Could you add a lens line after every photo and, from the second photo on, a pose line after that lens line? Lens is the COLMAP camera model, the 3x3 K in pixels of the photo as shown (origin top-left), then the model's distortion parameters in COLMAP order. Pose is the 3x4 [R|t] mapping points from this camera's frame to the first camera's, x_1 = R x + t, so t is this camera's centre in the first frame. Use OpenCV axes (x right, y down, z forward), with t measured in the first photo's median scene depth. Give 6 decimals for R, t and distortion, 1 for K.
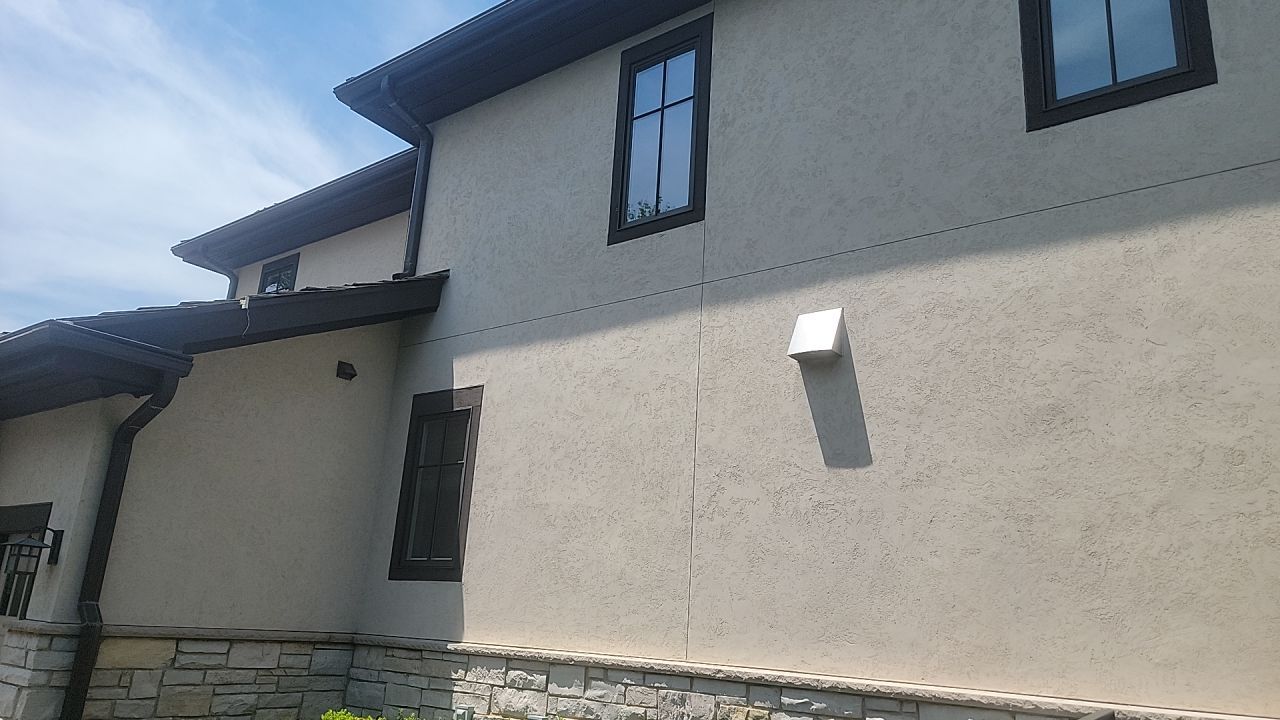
lens RADIAL K [[902.8, 0, 635.2], [0, 902.8, 364.4], [0, 0, 1]] dist [0.057902, -0.052822]
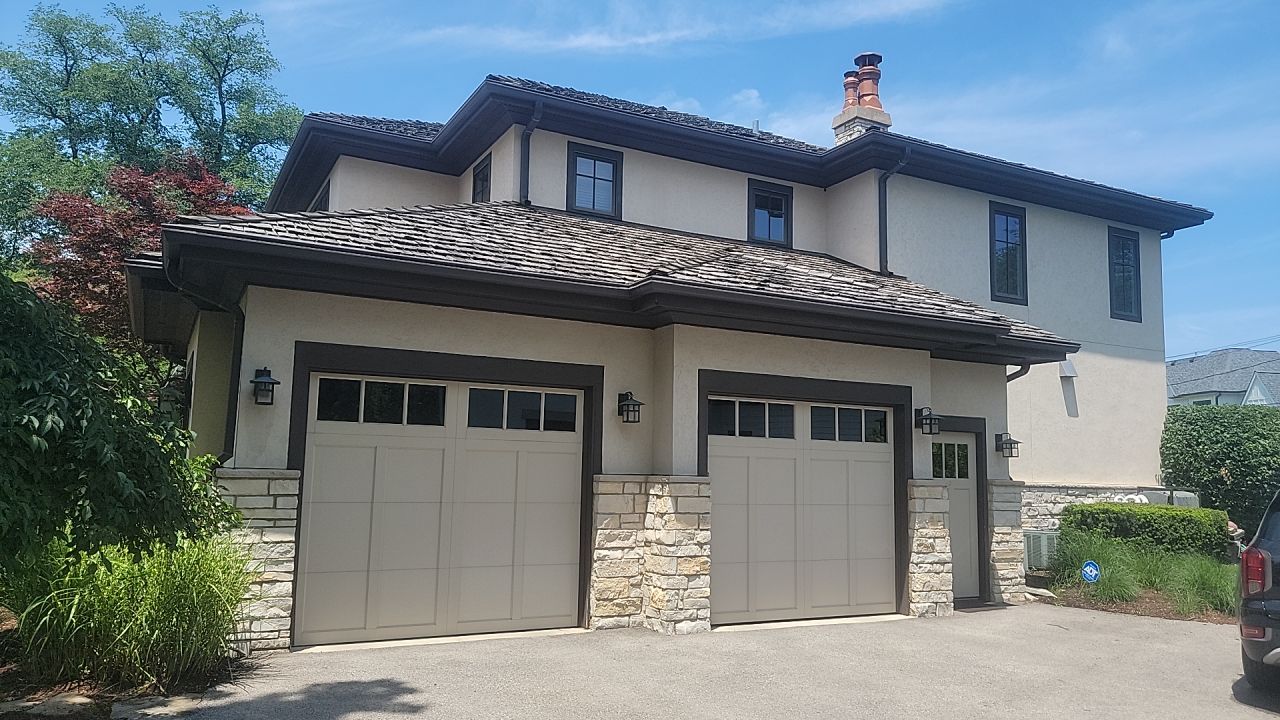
lens RADIAL K [[902.8, 0, 635.2], [0, 902.8, 364.4], [0, 0, 1]] dist [0.057902, -0.052822]
pose [[0.417701, 0.057322, 0.906774, -2.642374], [-0.251745, 0.966236, 0.054884, 0.124380], [-0.873012, -0.251201, 0.418028, 0.892532]]
